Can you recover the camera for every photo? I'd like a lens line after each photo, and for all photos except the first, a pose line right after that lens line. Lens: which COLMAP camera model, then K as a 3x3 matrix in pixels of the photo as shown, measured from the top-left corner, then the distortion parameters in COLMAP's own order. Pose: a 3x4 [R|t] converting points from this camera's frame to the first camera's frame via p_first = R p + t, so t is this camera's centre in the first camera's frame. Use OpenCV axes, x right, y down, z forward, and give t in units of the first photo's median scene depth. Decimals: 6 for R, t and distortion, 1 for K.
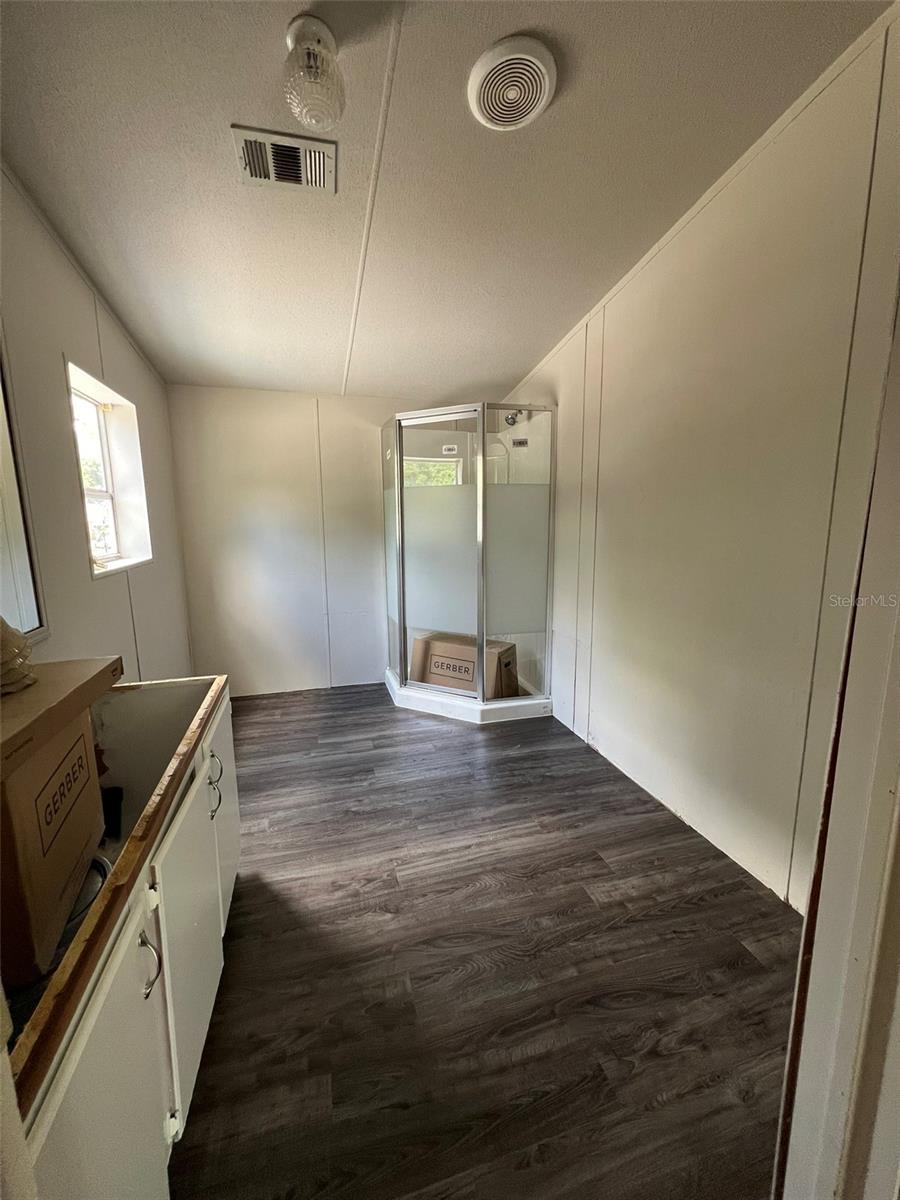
lens RADIAL K [[482.1, 0, 446.5], [0, 482.1, 595.7], [0, 0, 1]] dist [0.000699, 0.000307]
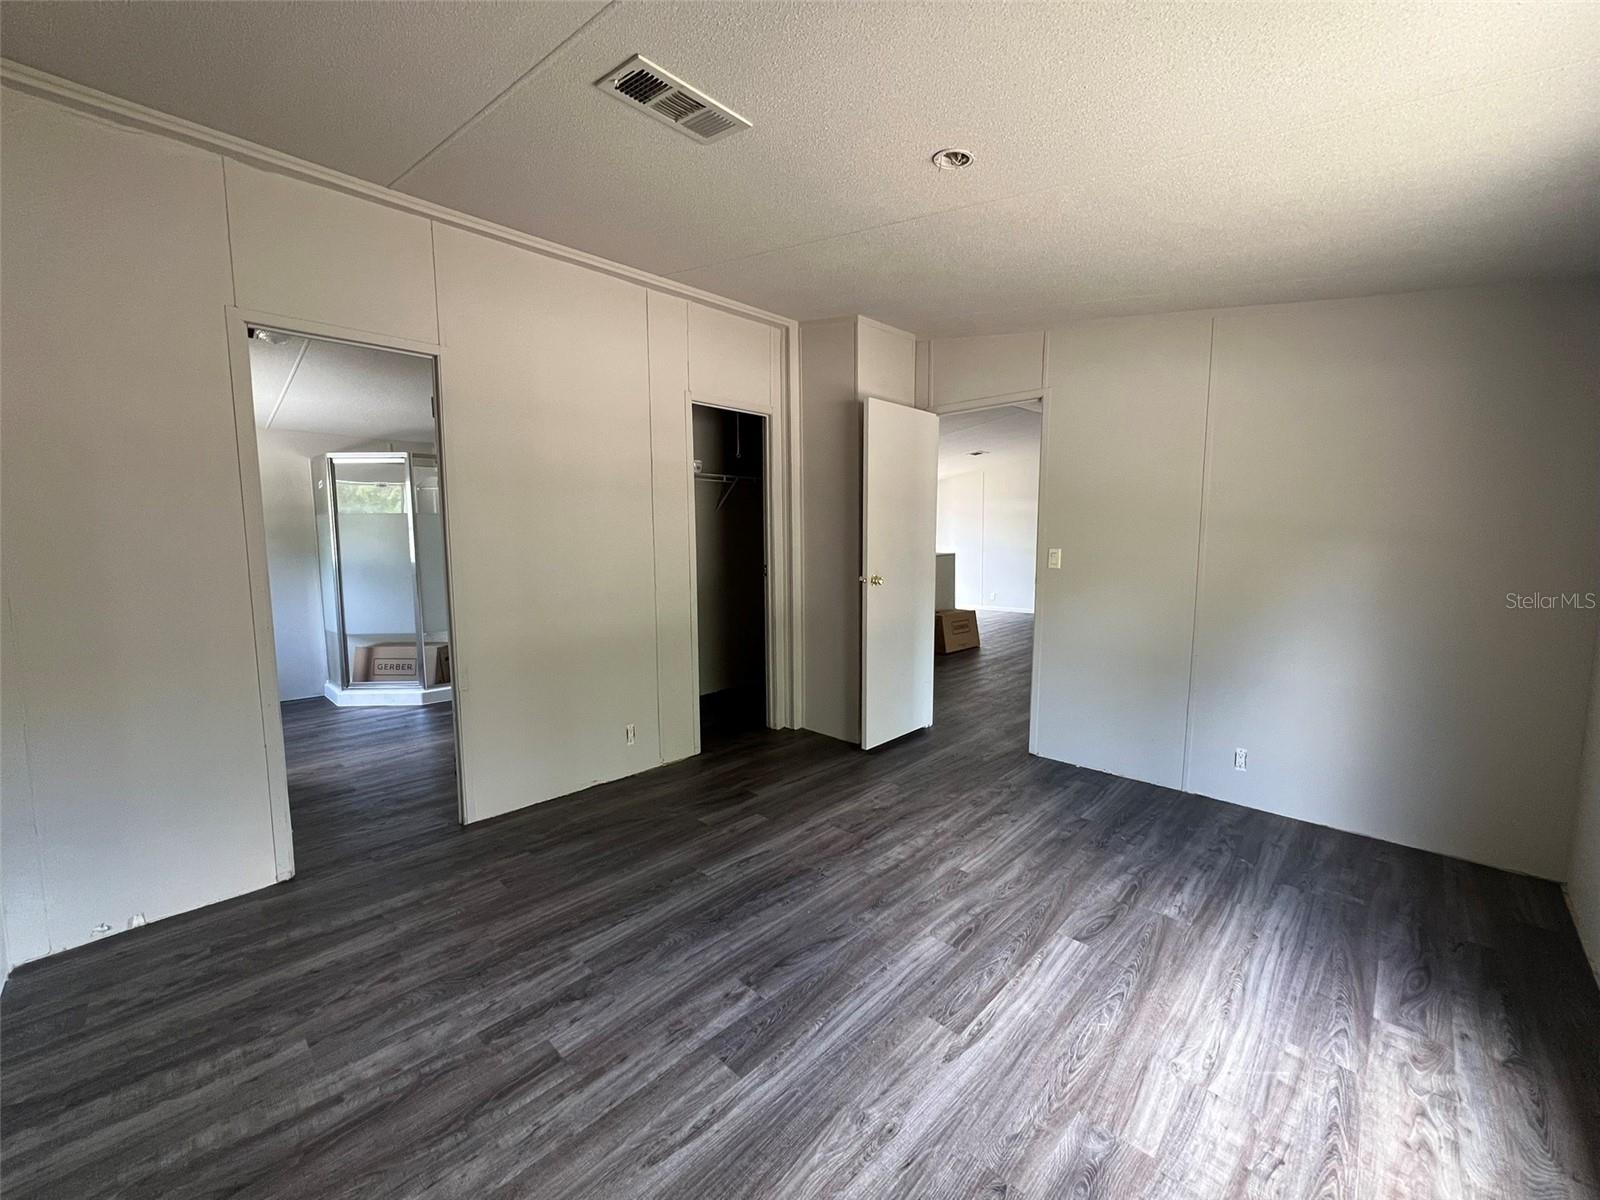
lens RADIAL K [[642.7, 0, 795.8], [0, 642.7, 604.9], [0, 0, 1]] dist [0.000699, 0.000307]
pose [[0.866443, -0.045259, 0.497220, 0.084557], [0.075900, 0.996248, -0.041579, 0.138548], [-0.493473, 0.073765, 0.866627, -0.844675]]
